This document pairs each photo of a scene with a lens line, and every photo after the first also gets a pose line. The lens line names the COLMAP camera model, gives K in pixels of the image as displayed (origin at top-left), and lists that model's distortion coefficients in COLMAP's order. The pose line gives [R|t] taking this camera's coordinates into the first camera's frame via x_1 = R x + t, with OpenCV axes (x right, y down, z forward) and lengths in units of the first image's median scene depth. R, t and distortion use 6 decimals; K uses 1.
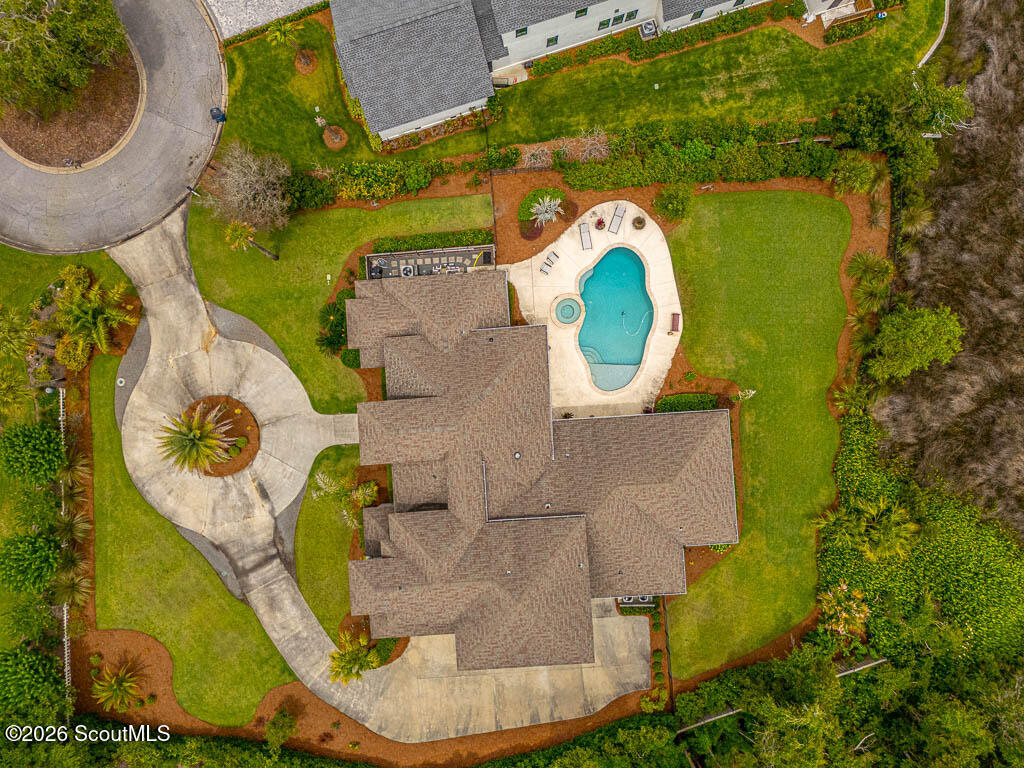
lens RADIAL K [[773.2, 0, 509.5], [0, 773.2, 385.2], [0, 0, 1]] dist [0.056230, -0.080168]
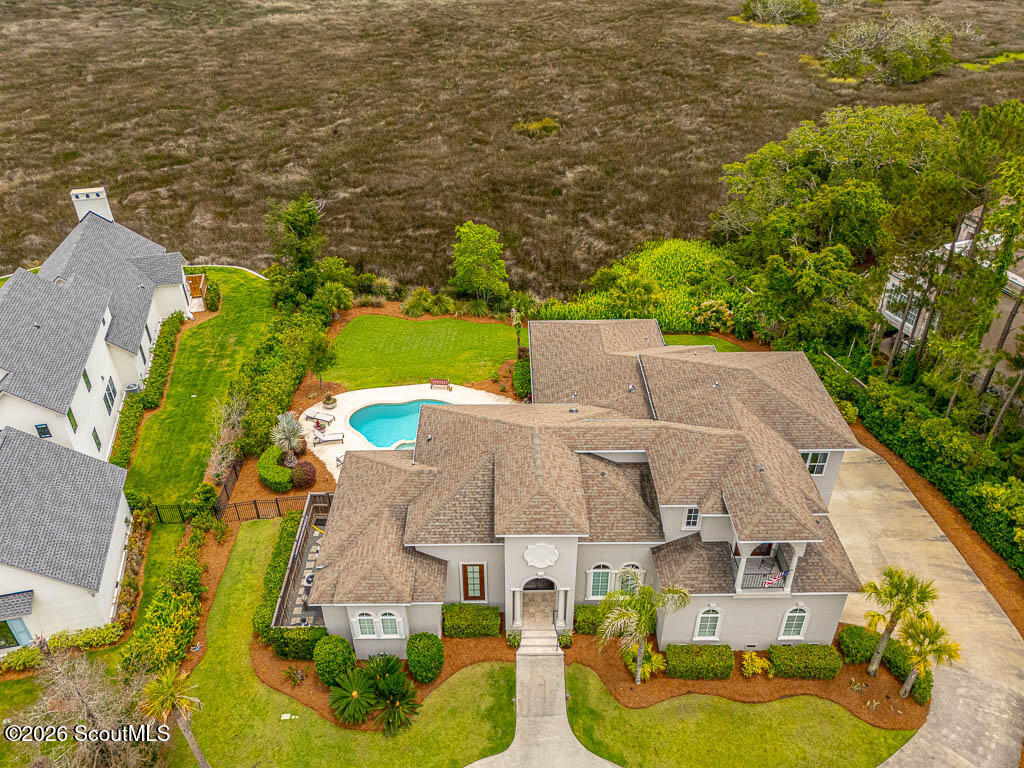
lens RADIAL K [[773.2, 0, 509.5], [0, 773.2, 385.2], [0, 0, 1]] dist [0.056230, -0.080168]
pose [[0.058278, -0.551981, 0.831817, -0.581593], [0.998262, 0.024895, -0.053419, 0.058201], [0.008779, 0.833485, 0.552473, 0.457881]]
